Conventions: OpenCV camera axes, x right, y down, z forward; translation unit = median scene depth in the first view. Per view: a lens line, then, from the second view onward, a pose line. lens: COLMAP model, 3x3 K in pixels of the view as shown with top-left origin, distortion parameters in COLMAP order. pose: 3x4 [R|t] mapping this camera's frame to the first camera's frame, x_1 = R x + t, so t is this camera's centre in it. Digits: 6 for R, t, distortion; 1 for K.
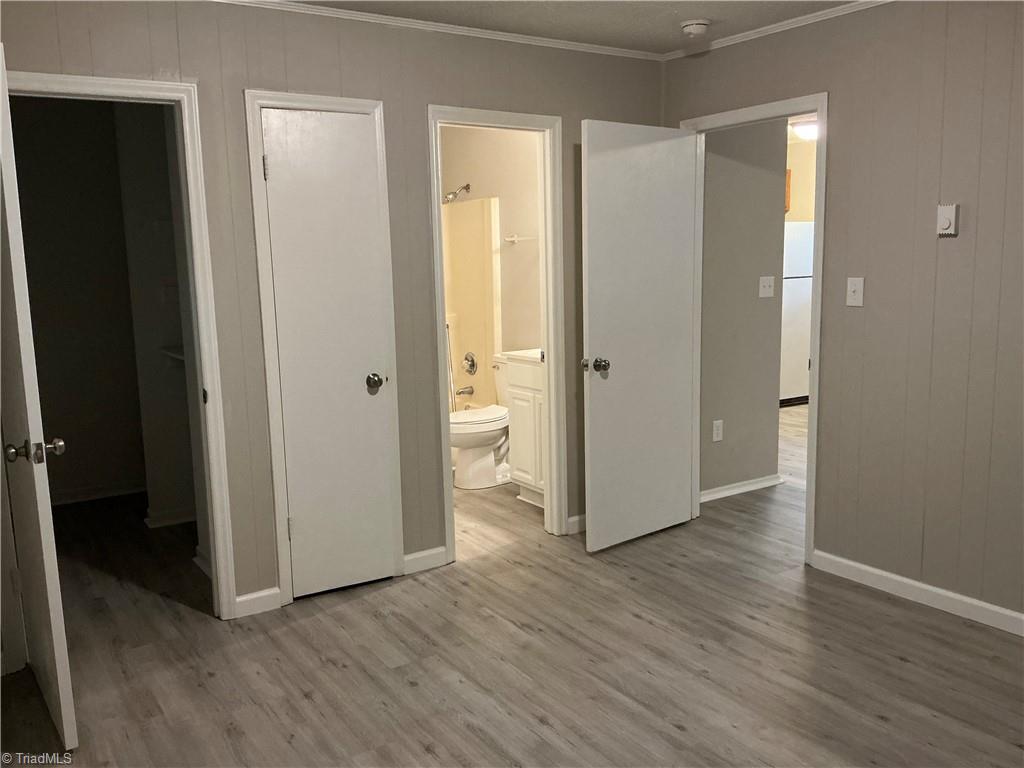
lens RADIAL K [[841.1, 0, 511.4], [0, 841.1, 384.7], [0, 0, 1]] dist [0.011219, 0.001011]
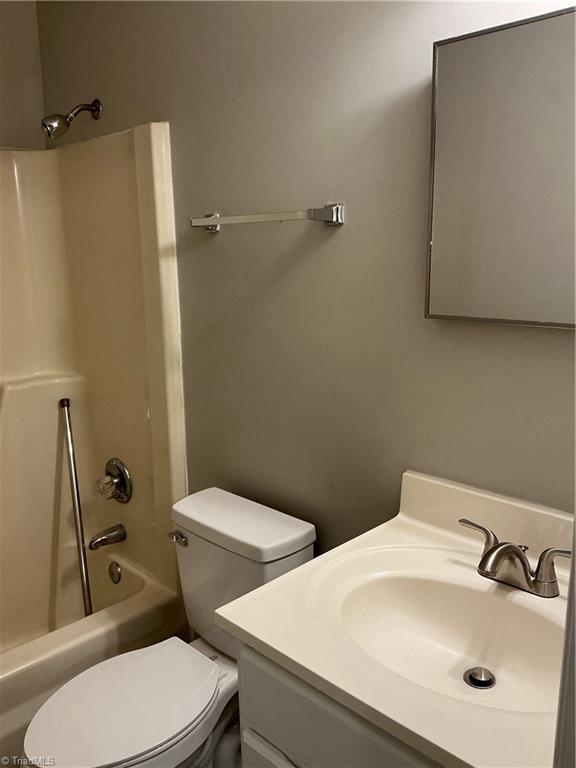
lens RADIAL K [[630.8, 0, 289.8], [0, 630.8, 383.1], [0, 0, 1]] dist [0.011219, 0.001011]
pose [[0.978755, -0.035525, 0.201933, -0.024201], [0.026083, 0.998447, 0.049231, -0.103532], [-0.203369, -0.042918, 0.978161, 0.655001]]
